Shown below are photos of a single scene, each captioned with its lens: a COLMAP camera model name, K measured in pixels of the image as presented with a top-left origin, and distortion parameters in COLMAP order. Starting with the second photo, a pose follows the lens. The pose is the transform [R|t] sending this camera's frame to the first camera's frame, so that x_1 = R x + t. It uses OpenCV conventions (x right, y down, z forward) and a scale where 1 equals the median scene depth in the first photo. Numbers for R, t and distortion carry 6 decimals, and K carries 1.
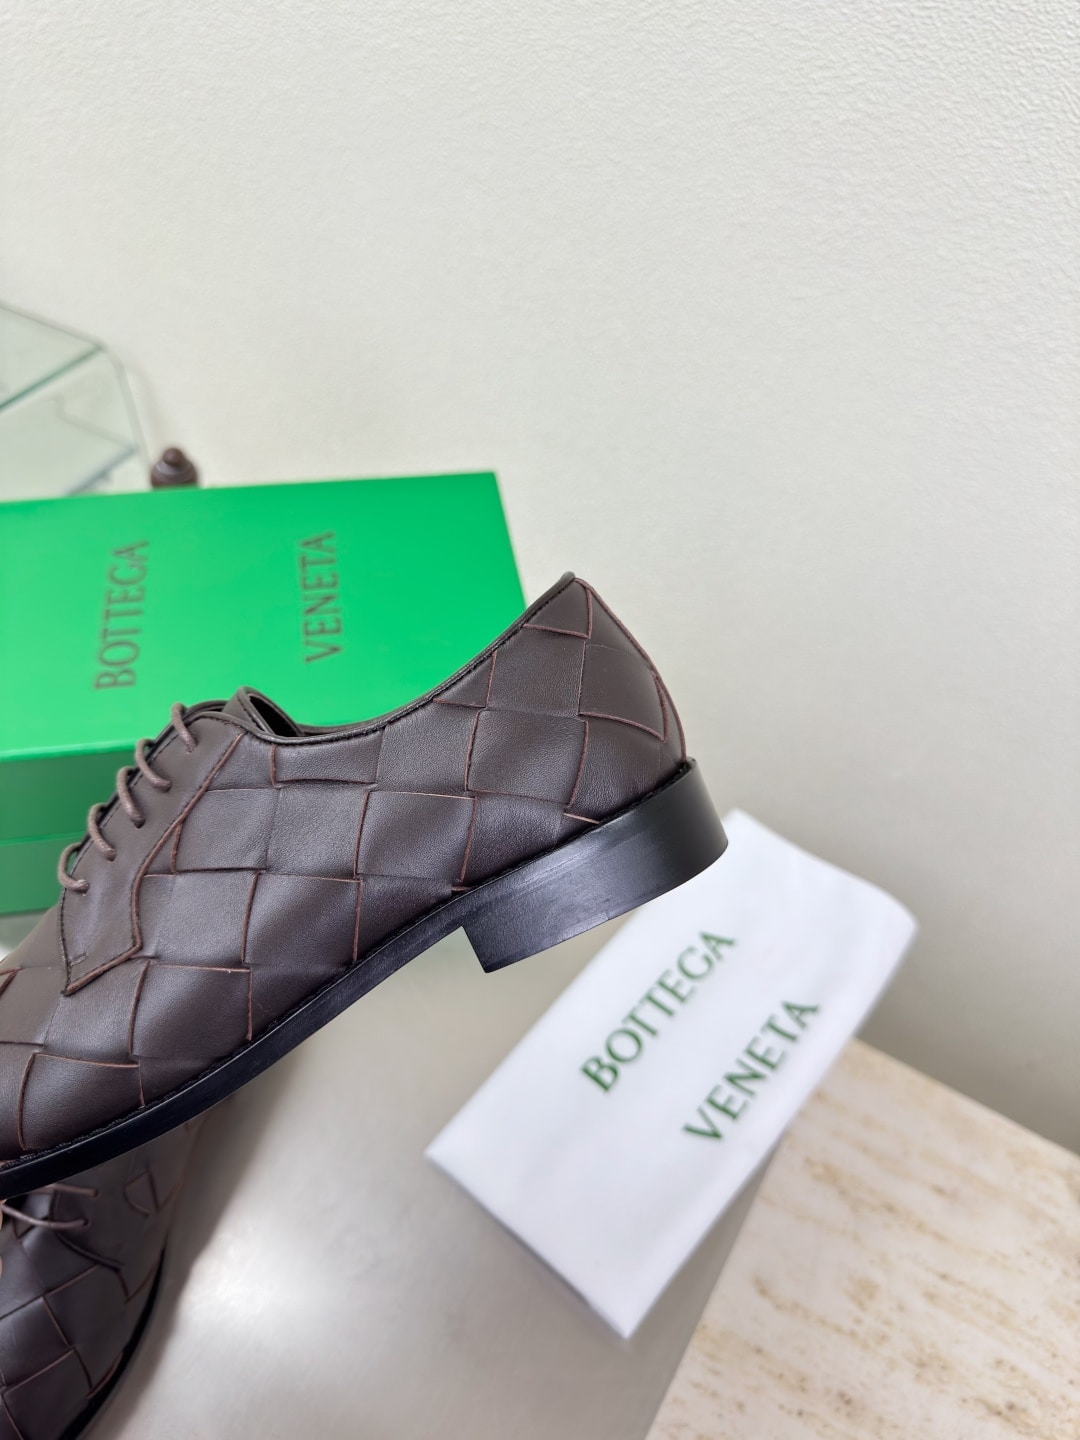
lens RADIAL K [[1028.3, 0, 535.9], [0, 1028.3, 730.2], [0, 0, 1]] dist [0.010237, -0.023081]
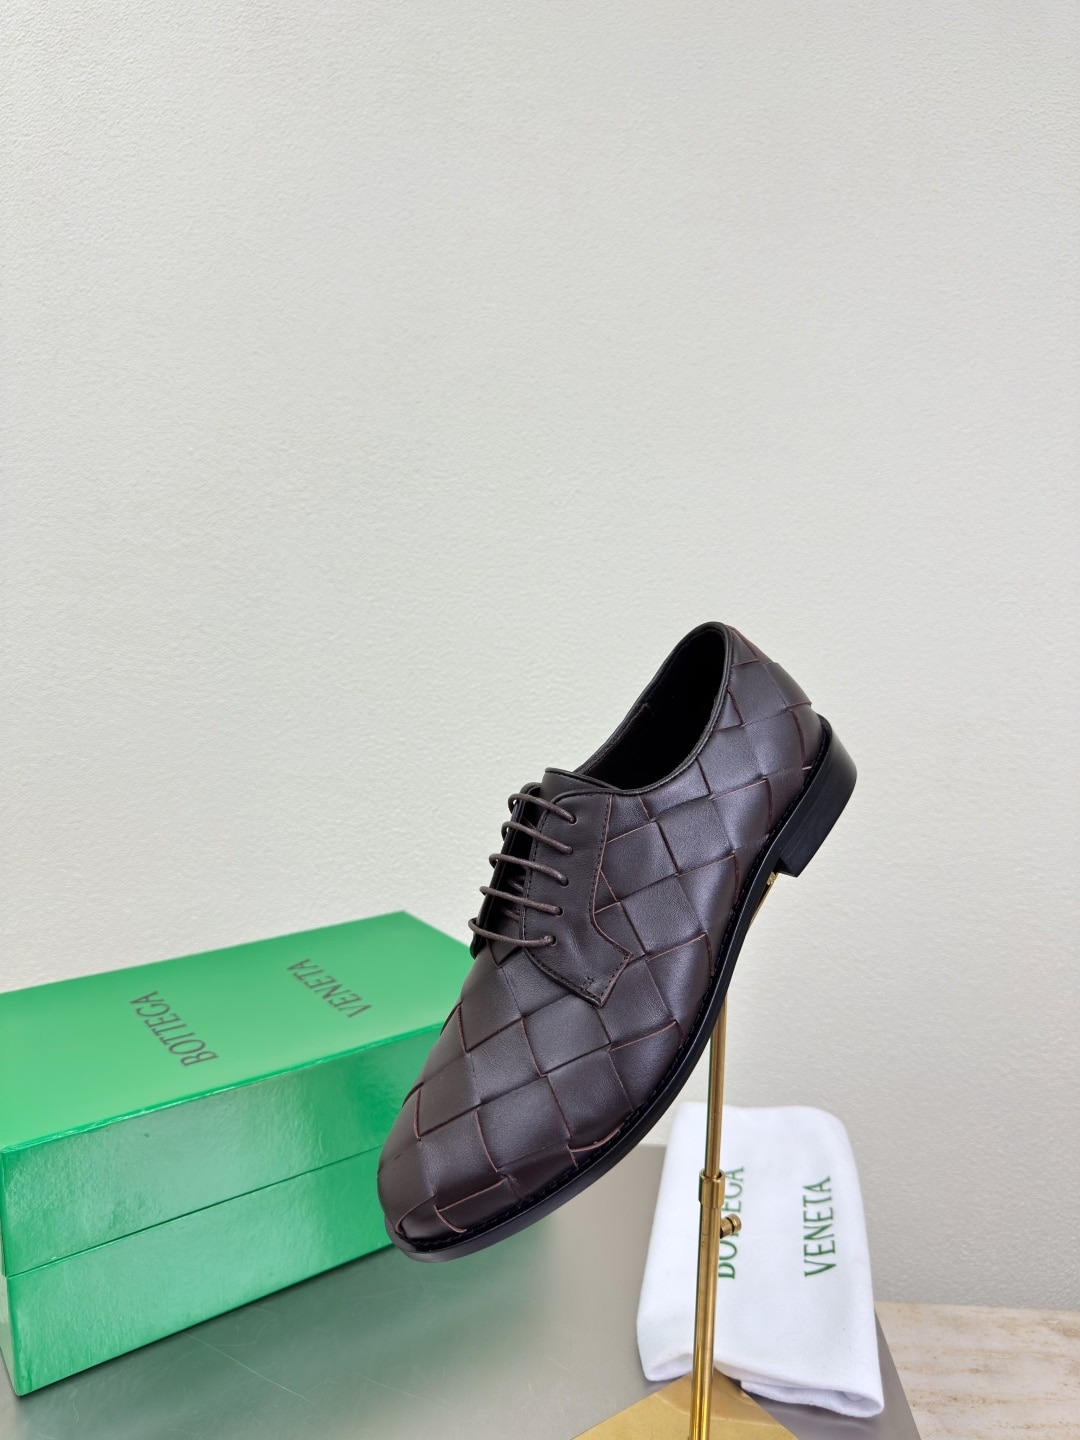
lens RADIAL K [[1028.3, 0, 545.4], [0, 1028.3, 724.6], [0, 0, 1]] dist [0.010237, -0.023081]
pose [[0.888423, -0.089621, 0.450192, -0.459295], [0.360256, 0.743923, -0.562845, 0.378395], [-0.284465, 0.662229, 0.693204, -0.103763]]
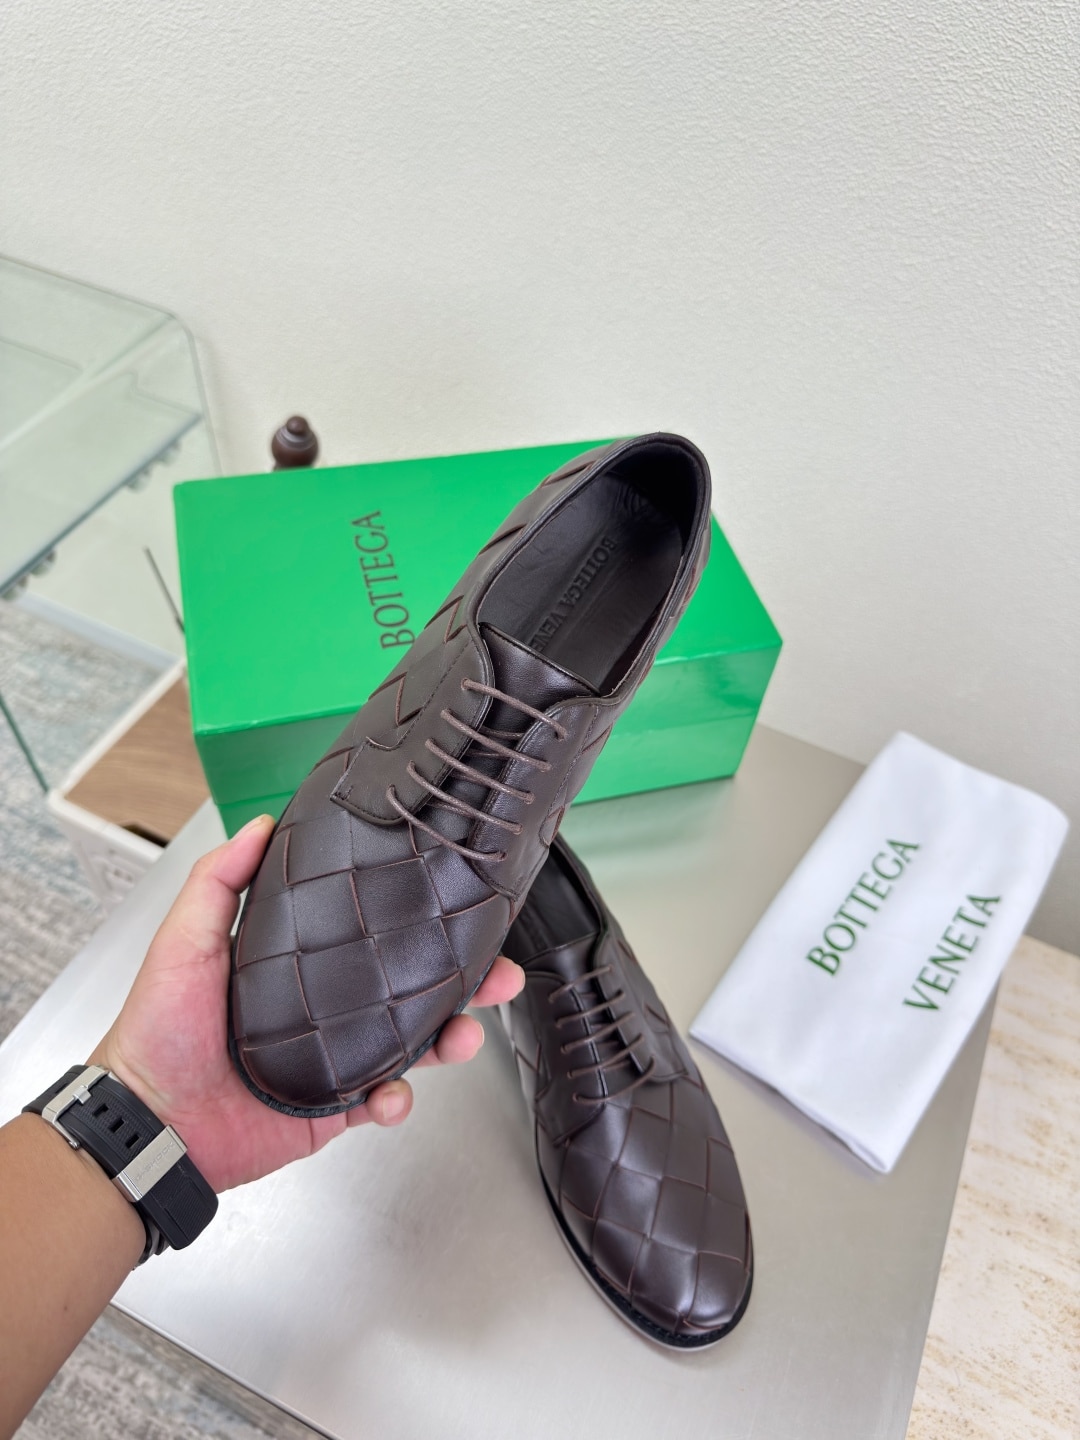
lens RADIAL K [[1028.3, 0, 545.5], [0, 1028.3, 715.9], [0, 0, 1]] dist [0.010237, -0.023081]
pose [[0.994247, -0.057816, 0.090165, -0.298385], [0.054329, 0.997695, 0.040666, -0.003226], [-0.092308, -0.035534, 0.995096, -0.090135]]
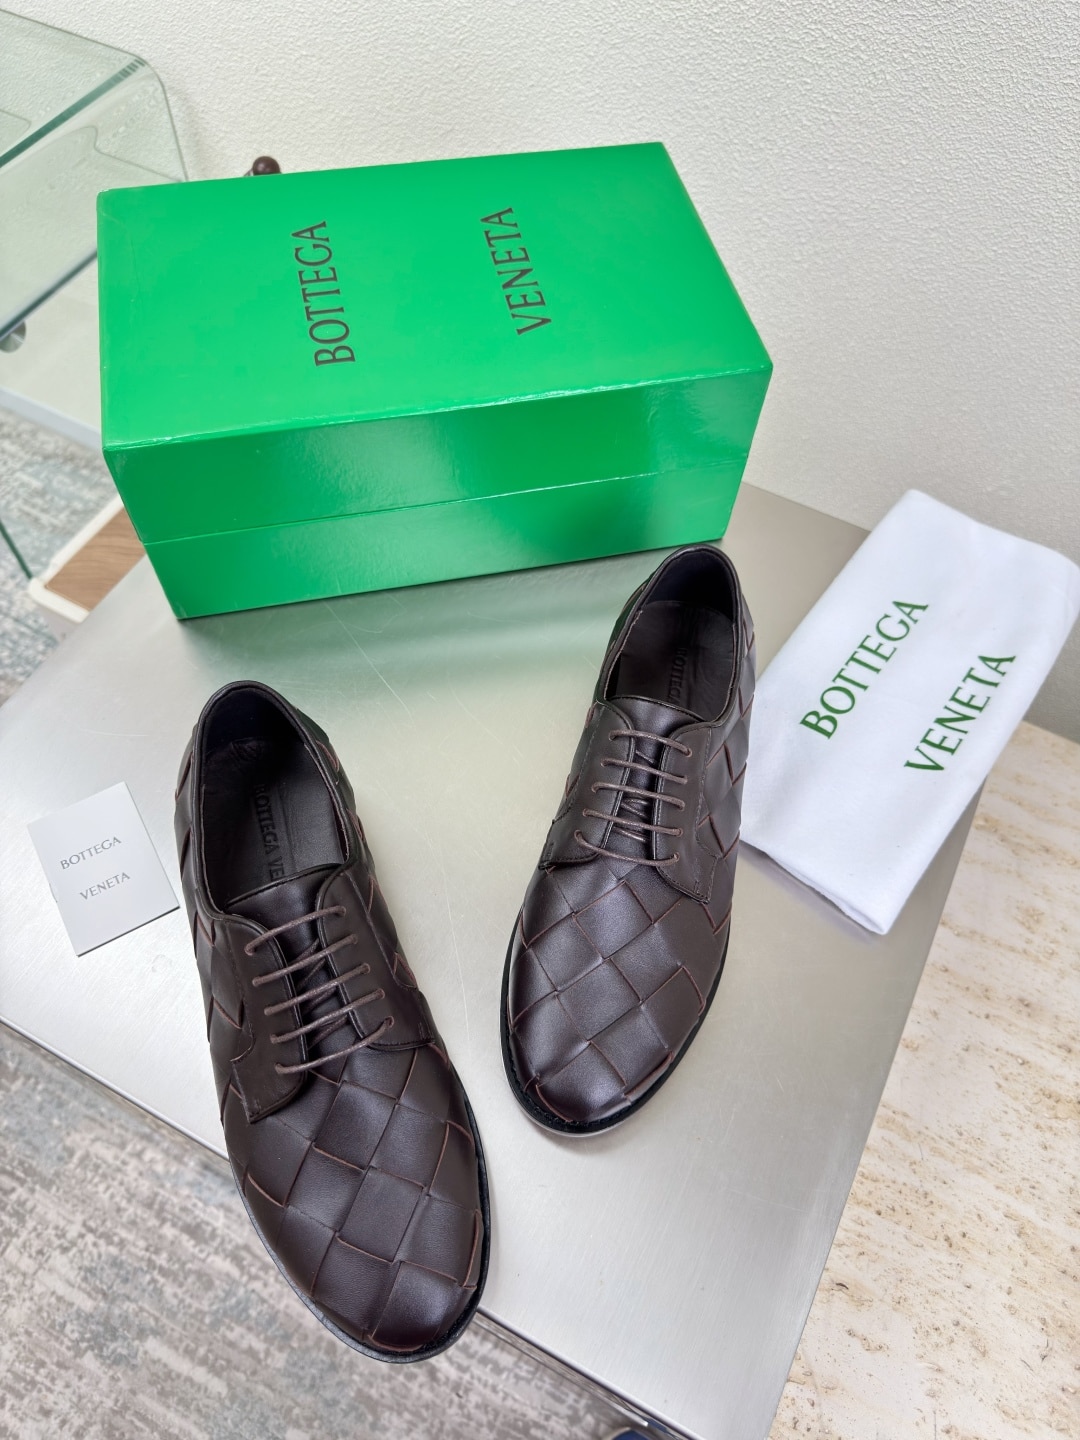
lens RADIAL K [[1028.3, 0, 550.2], [0, 1028.3, 710.3], [0, 0, 1]] dist [0.010237, -0.023081]
pose [[0.997730, -0.050890, 0.044093, -0.220837], [0.042839, 0.984952, 0.167433, 0.108534], [-0.051950, -0.165164, 0.984897, -0.028140]]
